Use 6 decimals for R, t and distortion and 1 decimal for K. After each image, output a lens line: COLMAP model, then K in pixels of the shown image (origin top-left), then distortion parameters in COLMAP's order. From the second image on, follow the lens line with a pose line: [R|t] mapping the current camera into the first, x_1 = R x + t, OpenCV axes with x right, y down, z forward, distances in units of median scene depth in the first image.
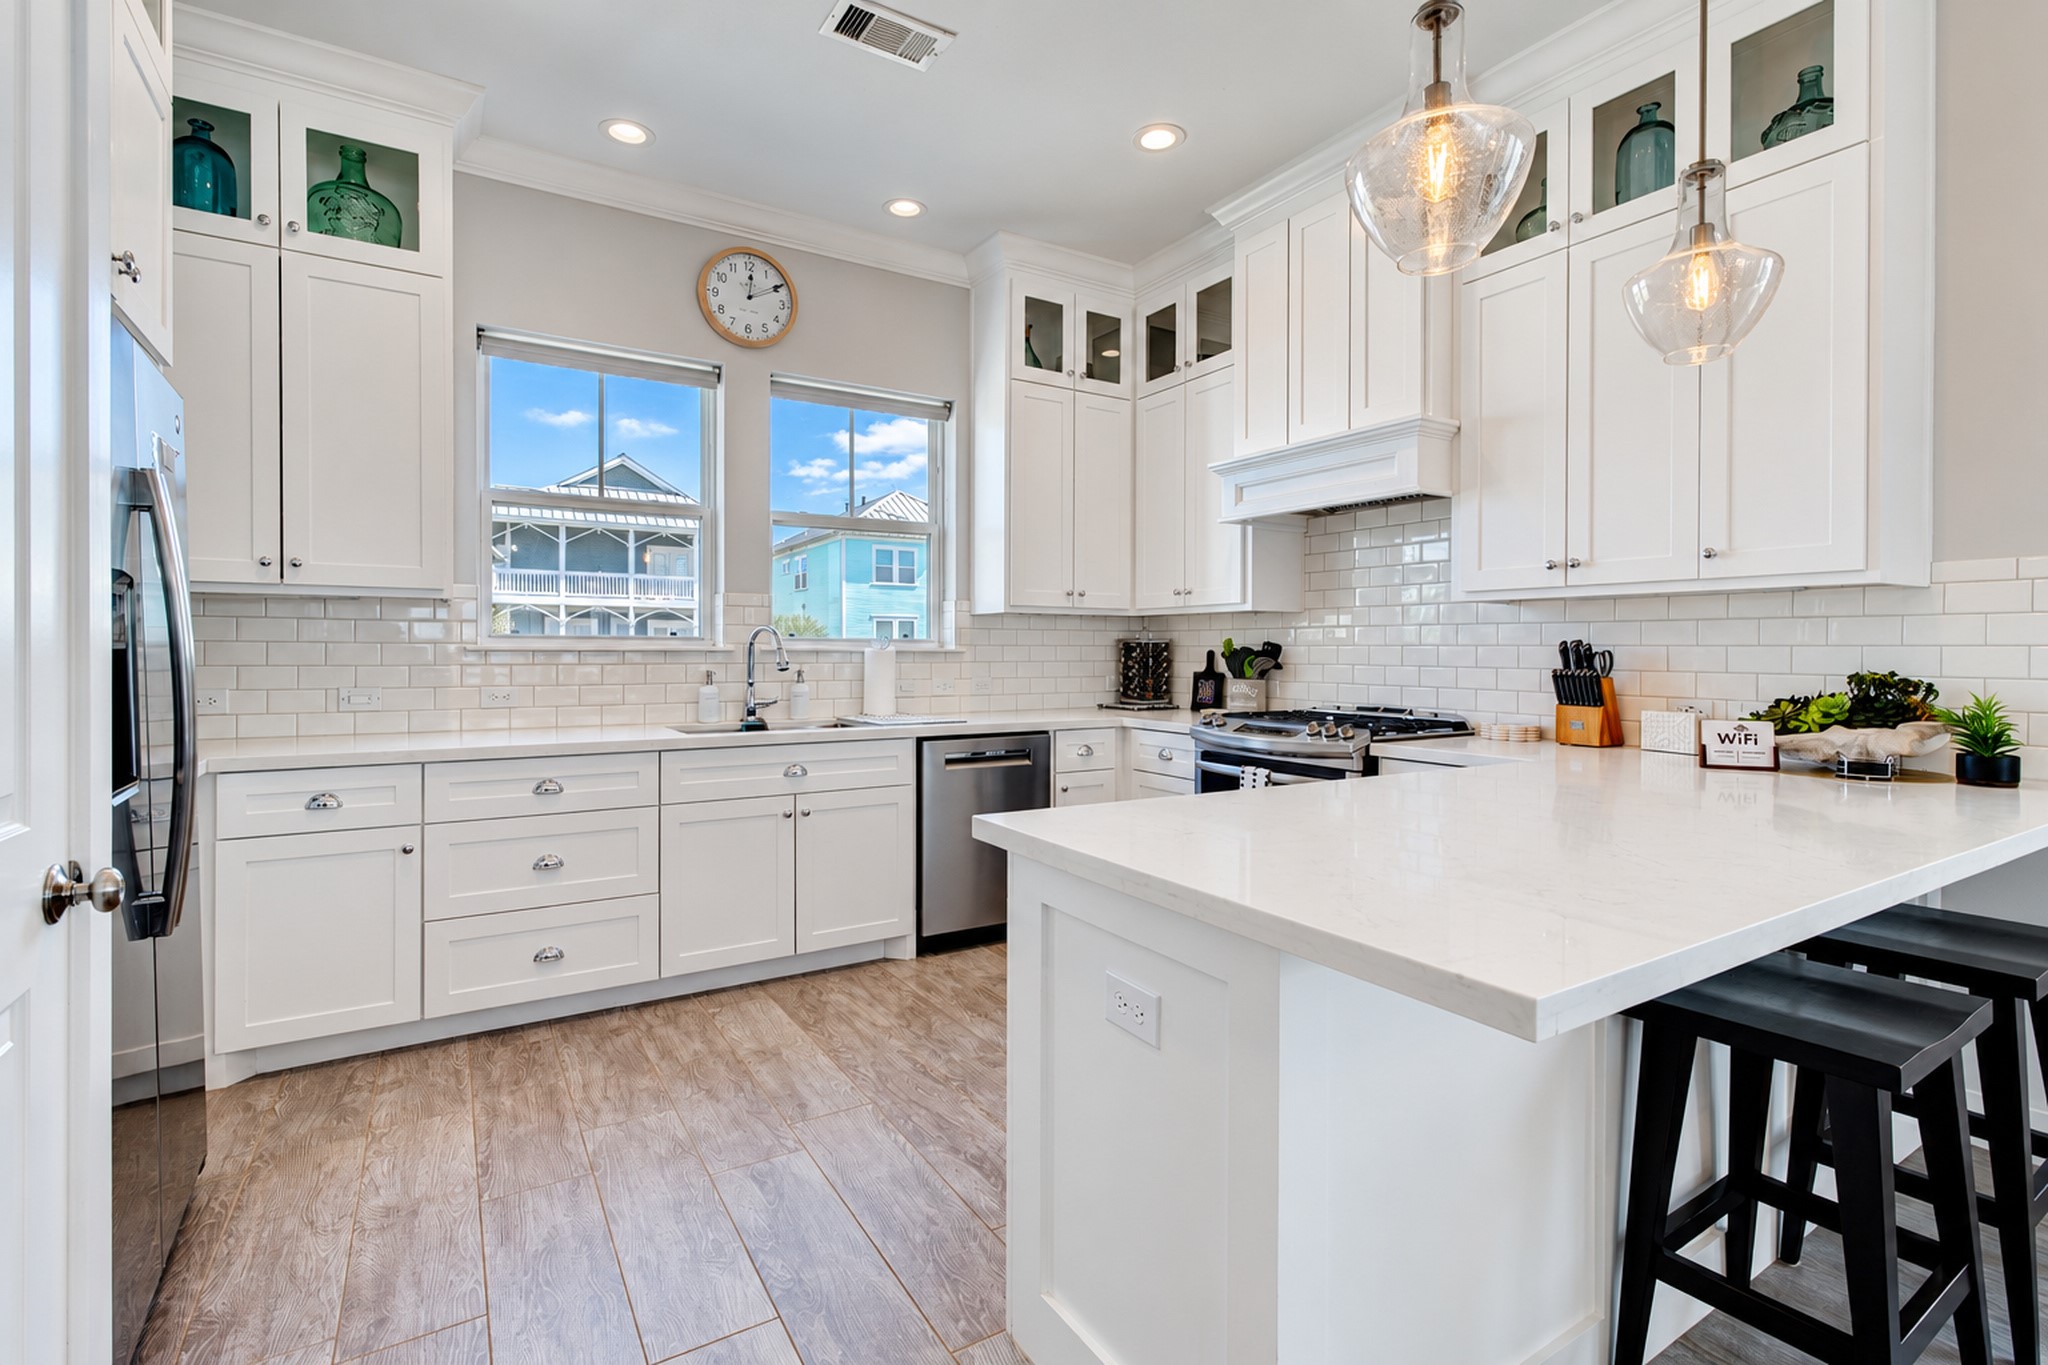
lens RADIAL K [[958.8, 0, 1038.5], [0, 958.8, 675.4], [0, 0, 1]] dist [-0.001786, -0.000517]
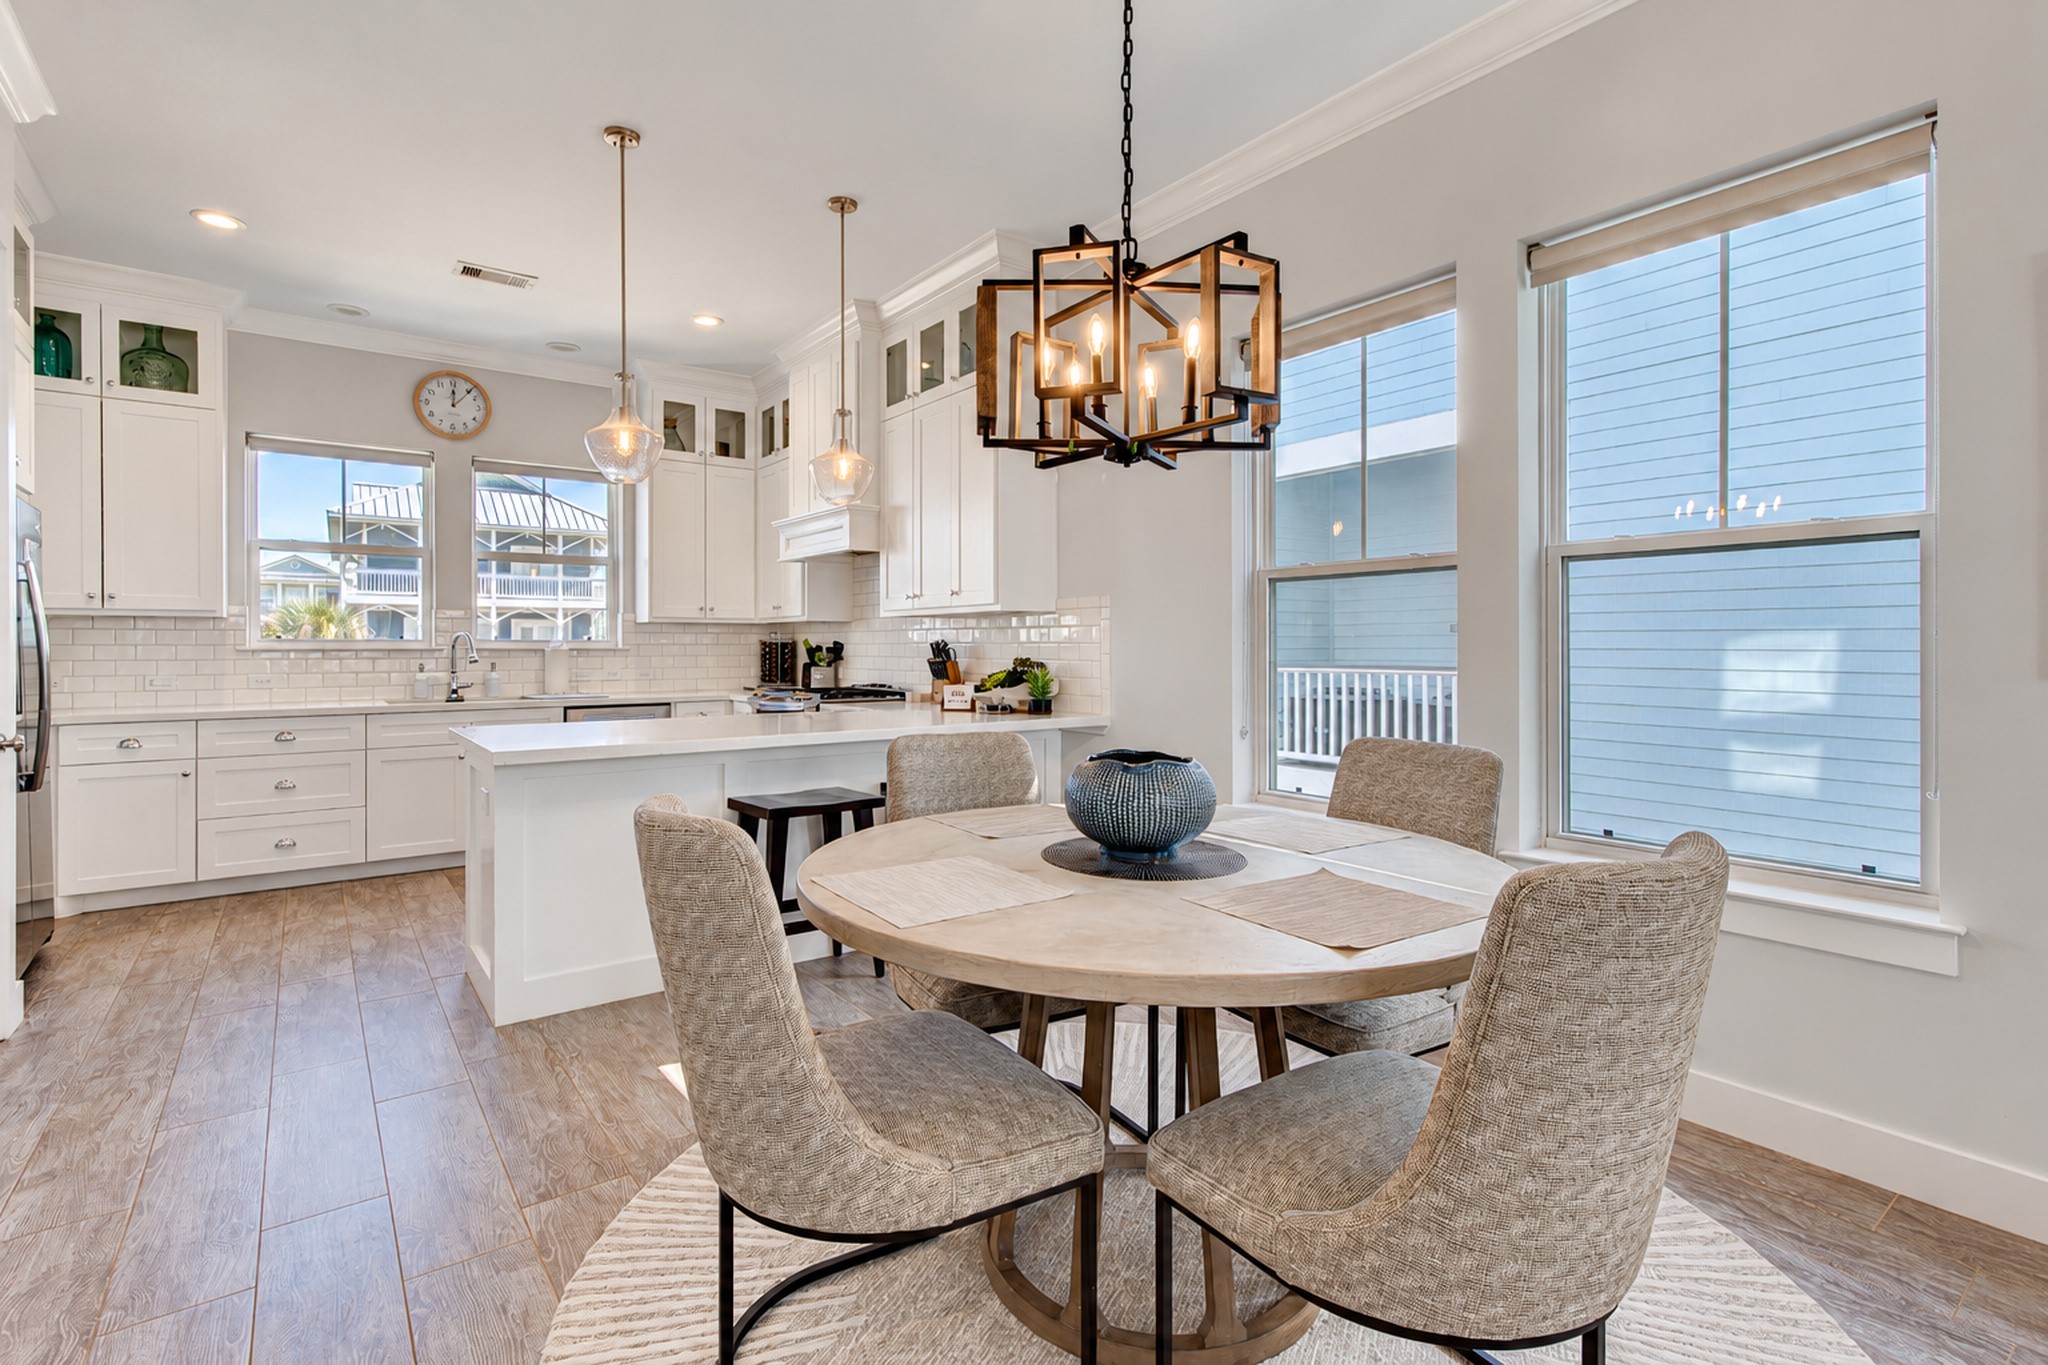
lens RADIAL K [[958.8, 0, 1012.8], [0, 958.8, 664.2], [0, 0, 1]] dist [-0.001786, -0.000517]
pose [[0.996639, -0.005760, 0.081711, 0.537128], [0.006556, 0.999934, -0.009485, 0.020484], [-0.081651, 0.009988, 0.996611, -0.647549]]
